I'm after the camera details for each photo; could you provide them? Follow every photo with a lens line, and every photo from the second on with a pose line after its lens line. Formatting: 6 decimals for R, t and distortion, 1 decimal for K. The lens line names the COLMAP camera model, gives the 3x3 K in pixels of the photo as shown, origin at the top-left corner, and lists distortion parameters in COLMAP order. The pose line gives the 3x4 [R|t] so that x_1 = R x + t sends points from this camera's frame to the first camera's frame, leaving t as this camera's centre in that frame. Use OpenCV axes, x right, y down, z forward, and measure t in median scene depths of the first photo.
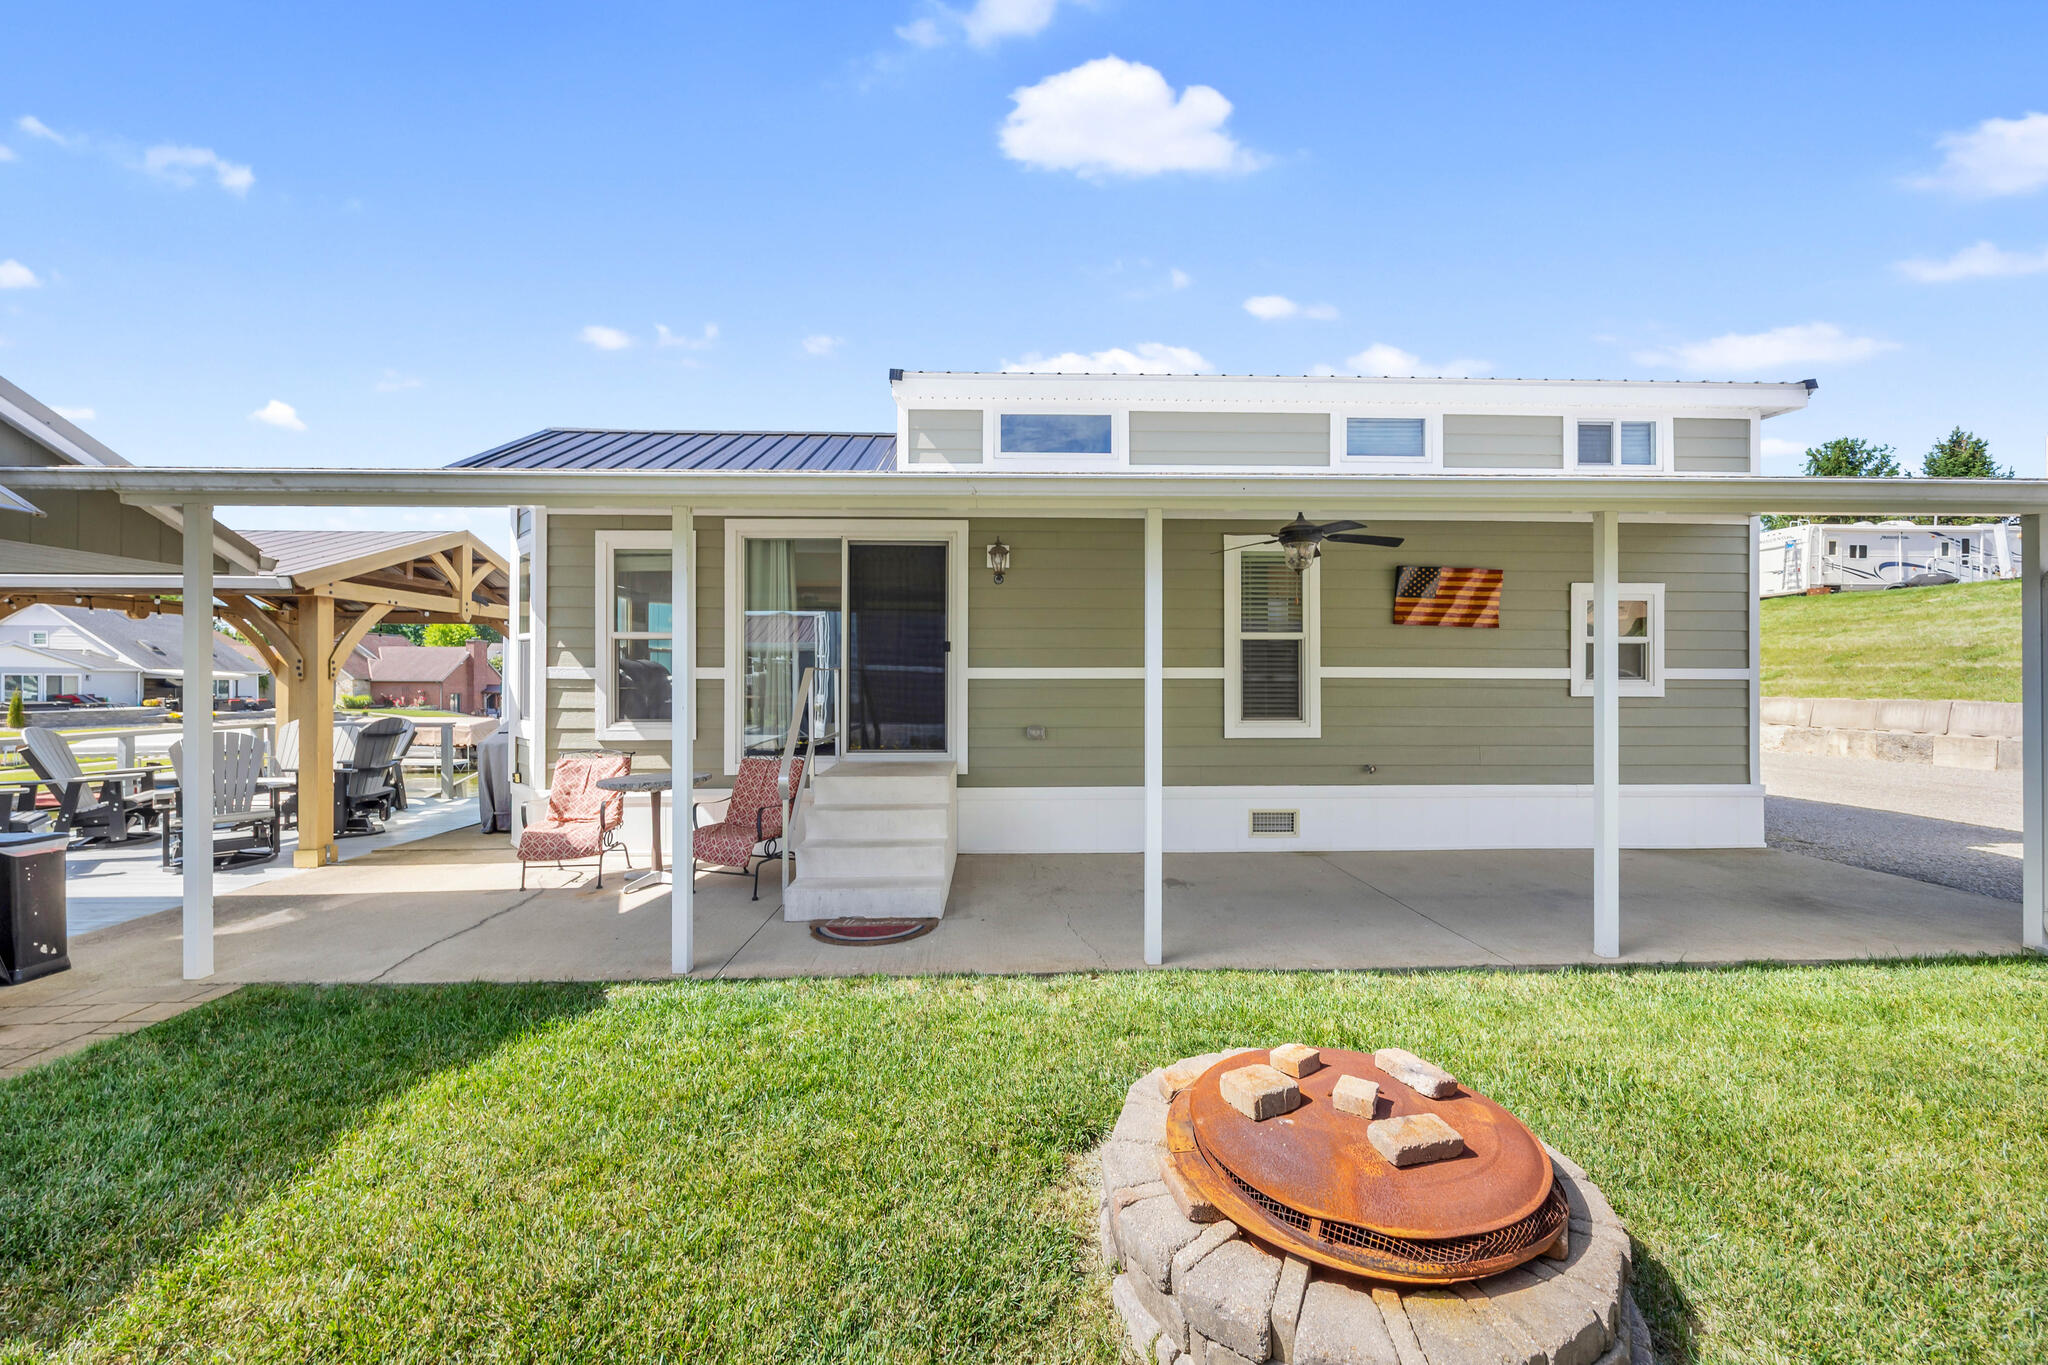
lens RADIAL K [[785.4, 0, 1015.6], [0, 785.4, 676.2], [0, 0, 1]] dist [-0.002486, 0.000229]
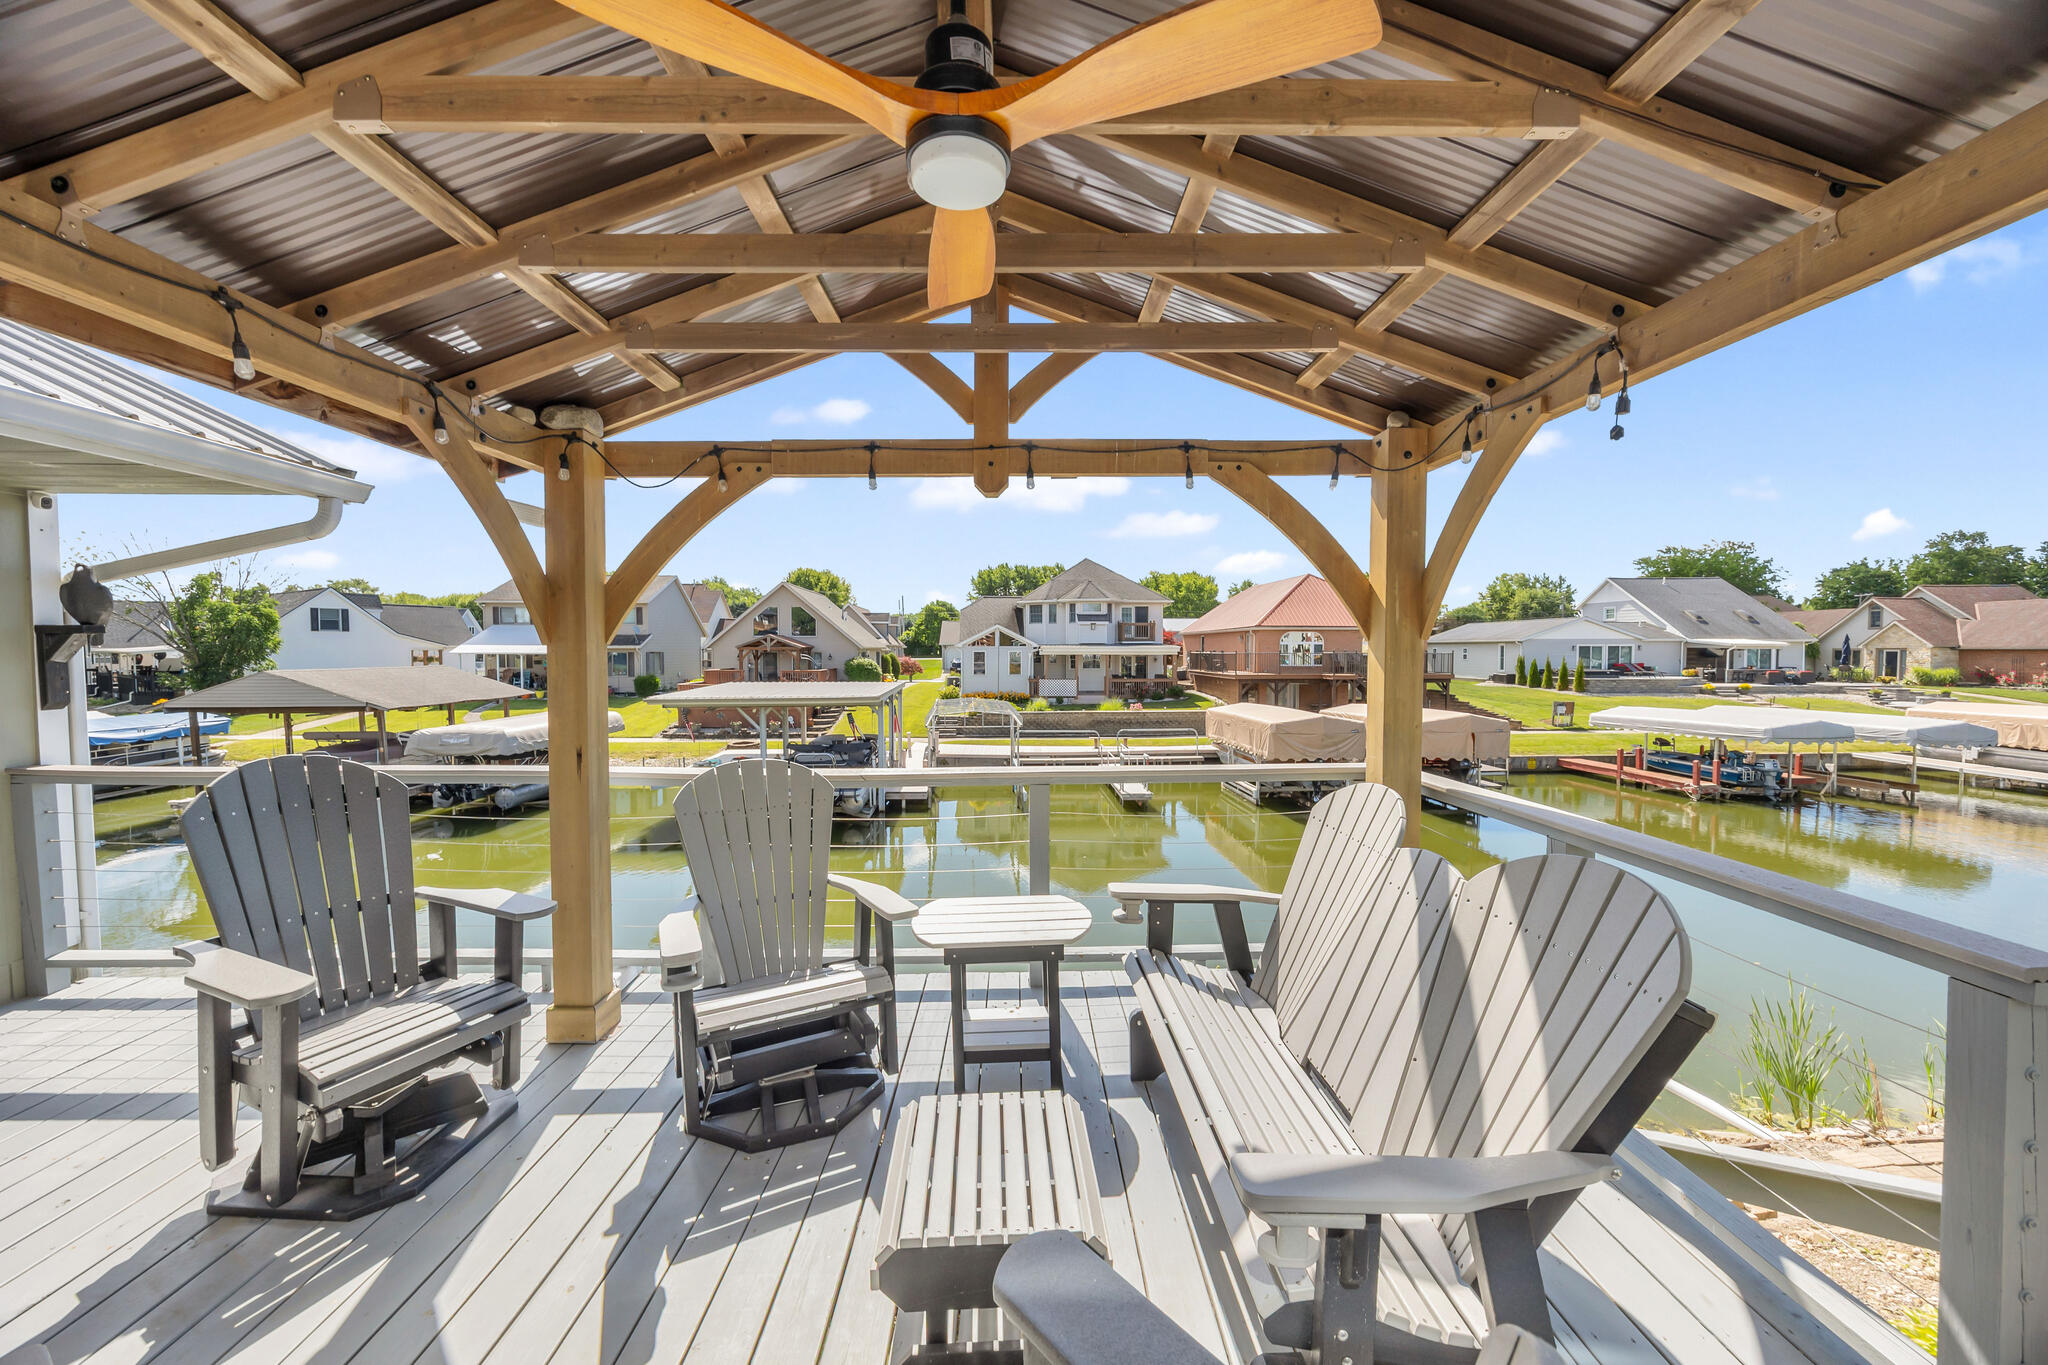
lens RADIAL K [[776.1, 0, 1025.1], [0, 776.1, 678.7], [0, 0, 1]] dist [-0.003461, -0.000040]
pose [[-0.005855, 0.034320, -0.999394, -0.802919], [0.008479, 0.999377, 0.034270, 0.007434], [0.999947, -0.008274, -0.006142, 1.130476]]
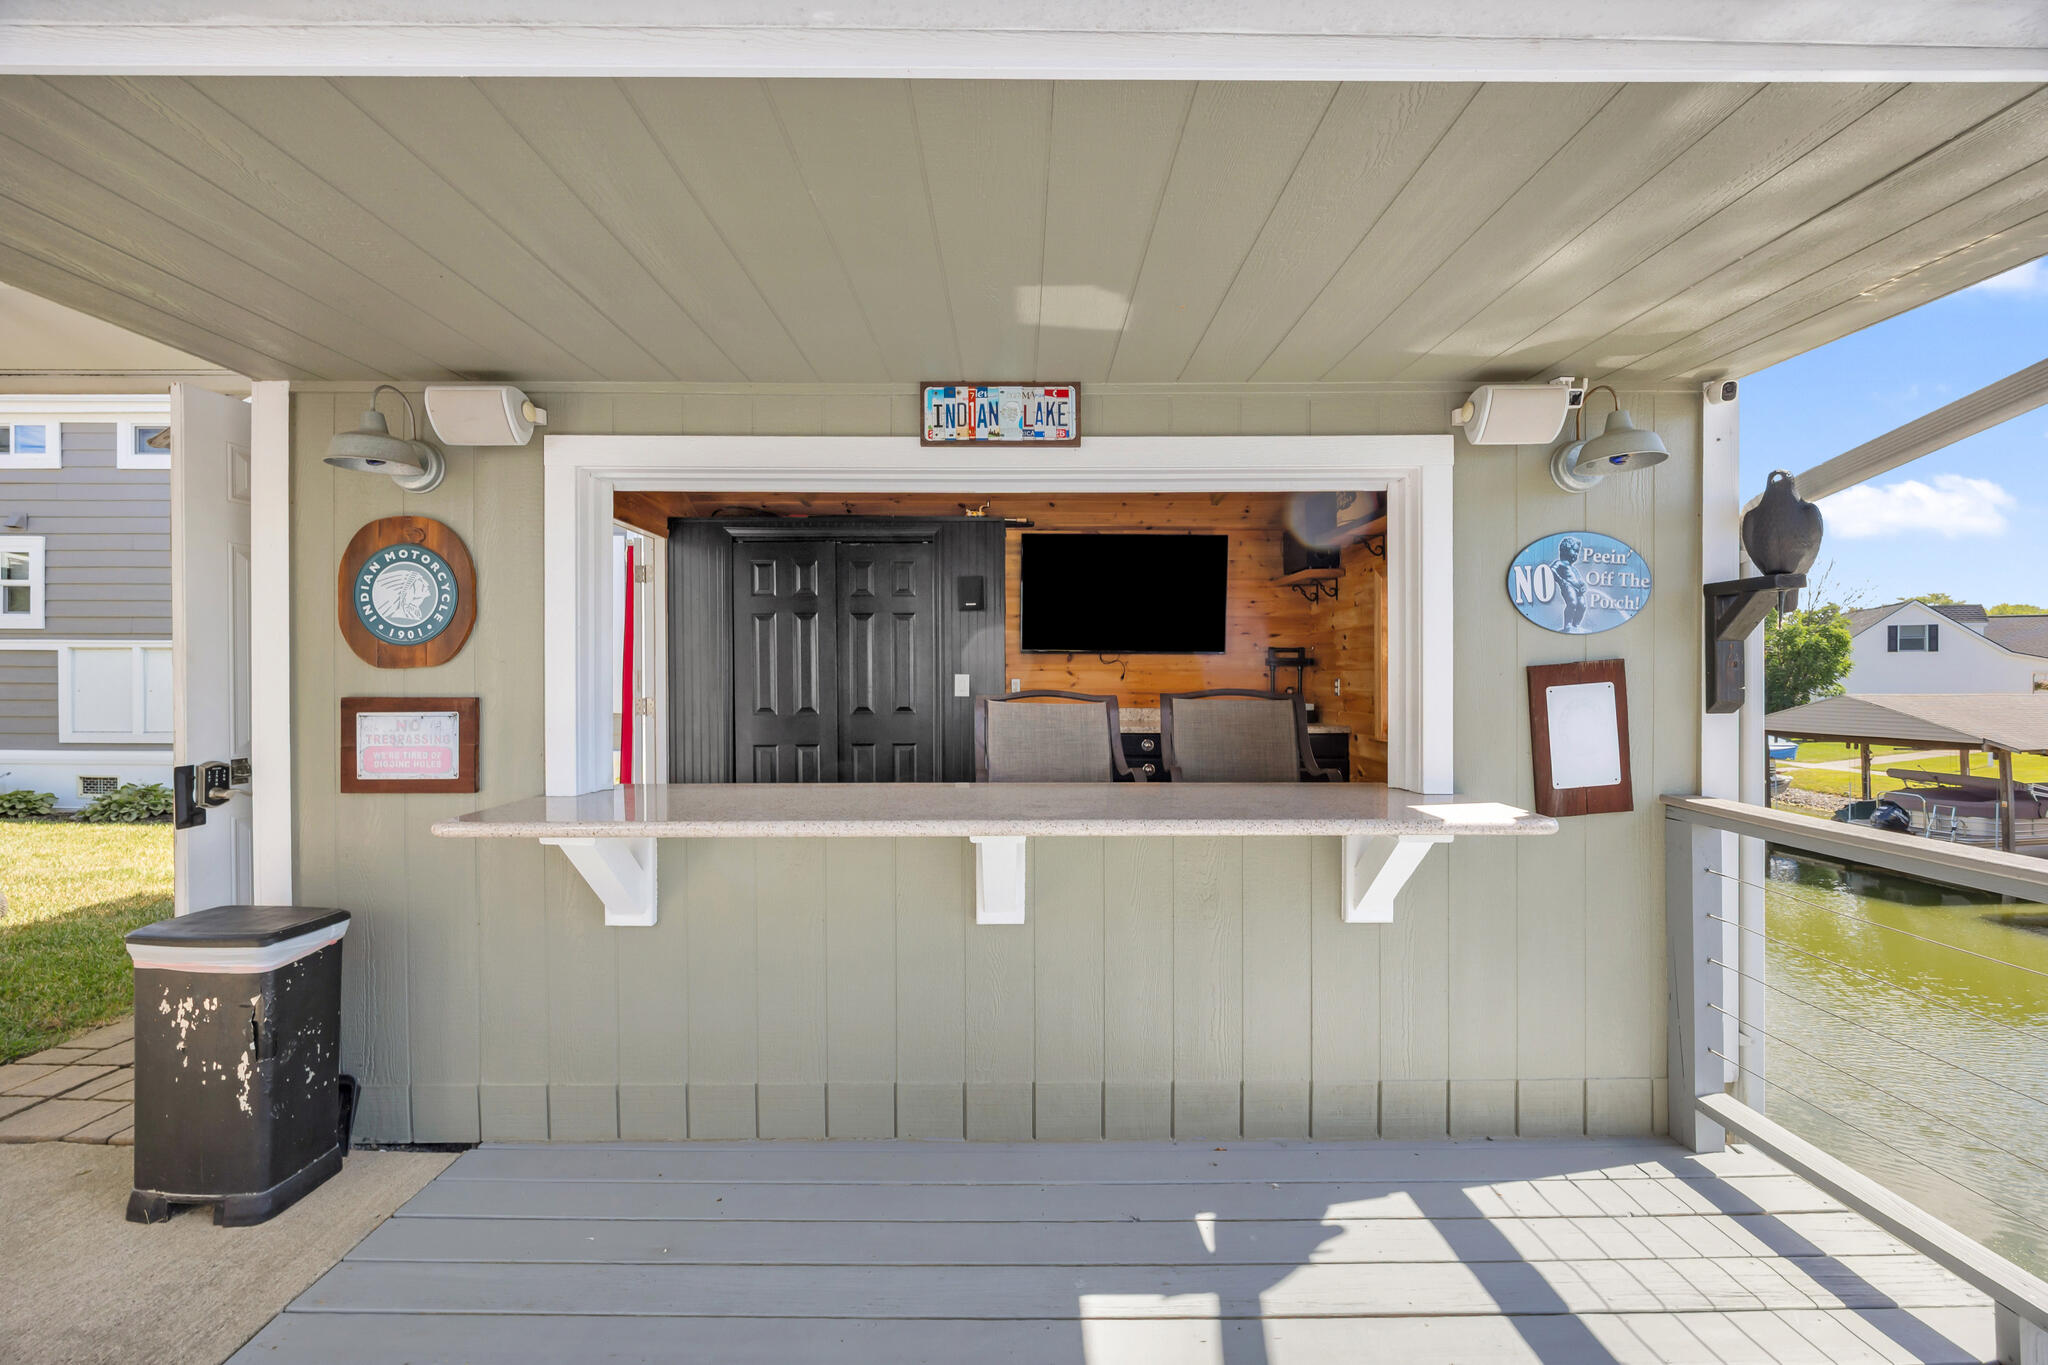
lens RADIAL K [[779.4, 0, 1024.0], [0, 779.4, 682.5], [0, 0, 1]] dist [-0.002206, -0.000437]
pose [[-0.999953, -0.003563, 0.009021, -1.005348], [-0.003564, 0.999994, -0.000130, 0.027197], [-0.009021, -0.000163, -0.999959, 0.830845]]
